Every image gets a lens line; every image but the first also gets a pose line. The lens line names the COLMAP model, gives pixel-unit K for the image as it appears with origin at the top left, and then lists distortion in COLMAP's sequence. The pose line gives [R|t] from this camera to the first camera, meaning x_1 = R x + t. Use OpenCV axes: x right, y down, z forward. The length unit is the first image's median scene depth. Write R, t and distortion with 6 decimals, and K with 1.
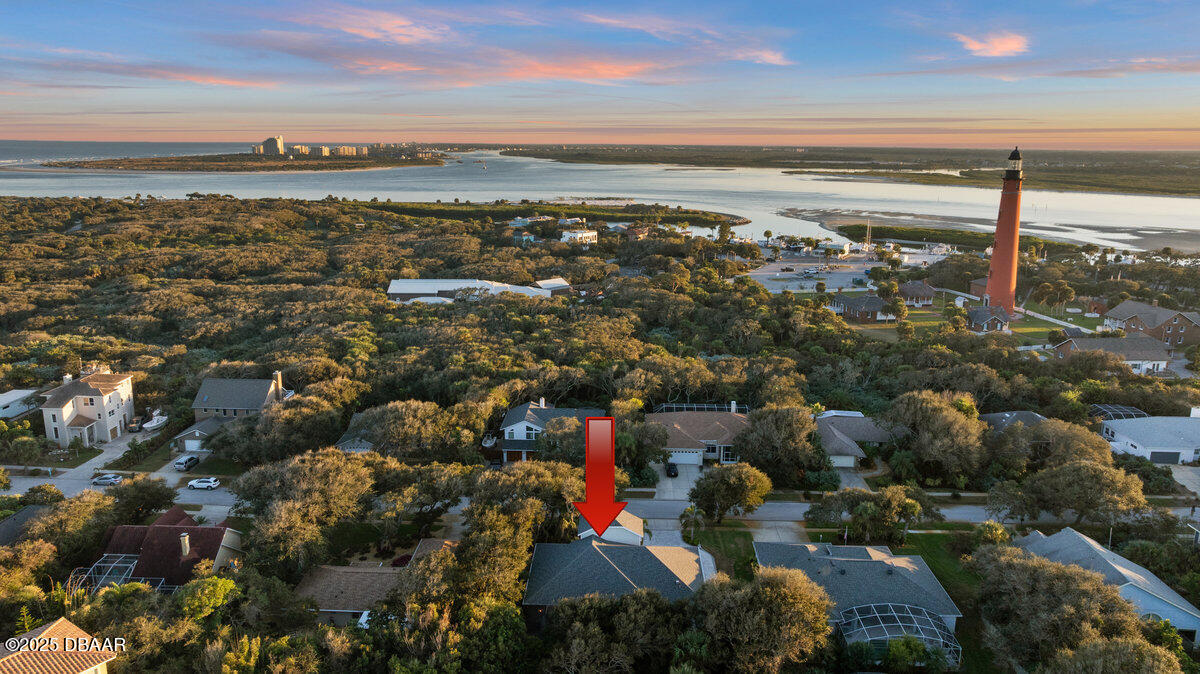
lens RADIAL K [[873.5, 0, 600.2], [0, 873.5, 356.9], [0, 0, 1]] dist [0.073627, -0.000310]
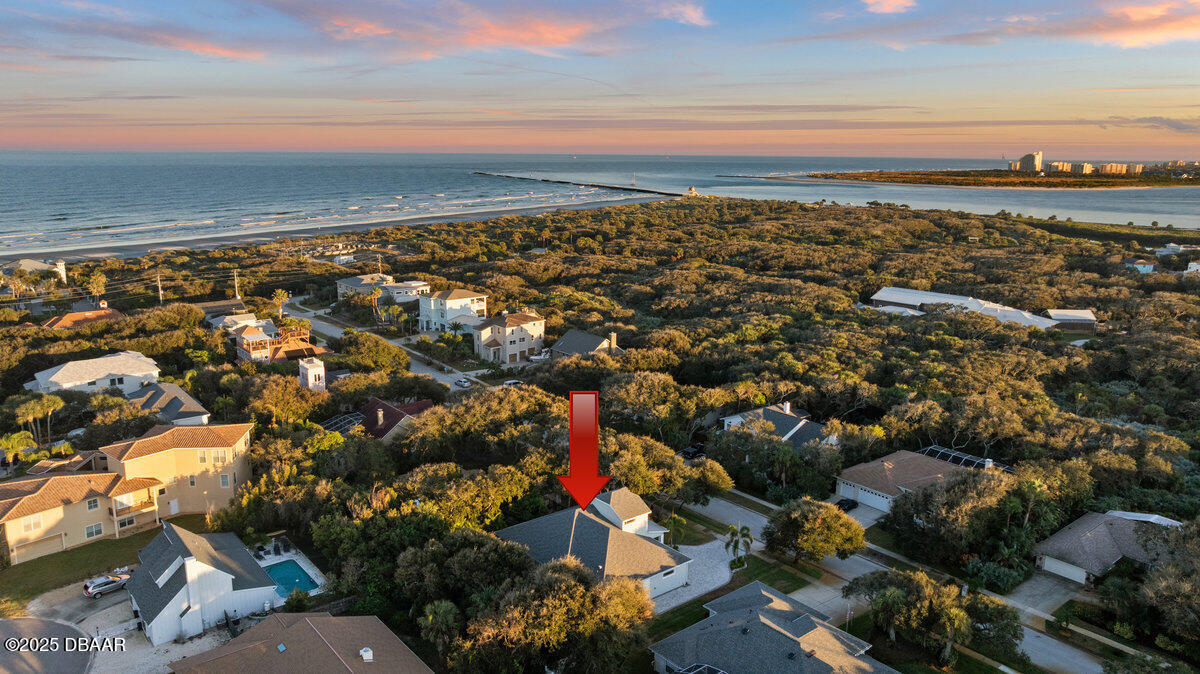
lens RADIAL K [[850.0, 0, 600.0], [0, 850.0, 337.0], [0, 0, 1]] dist [-0.012296, -0.000677]
pose [[0.693318, 0.165811, -0.701297, 0.136089], [-0.186802, 0.981257, 0.047327, -0.009404], [0.696000, 0.098190, 0.711297, 0.052904]]
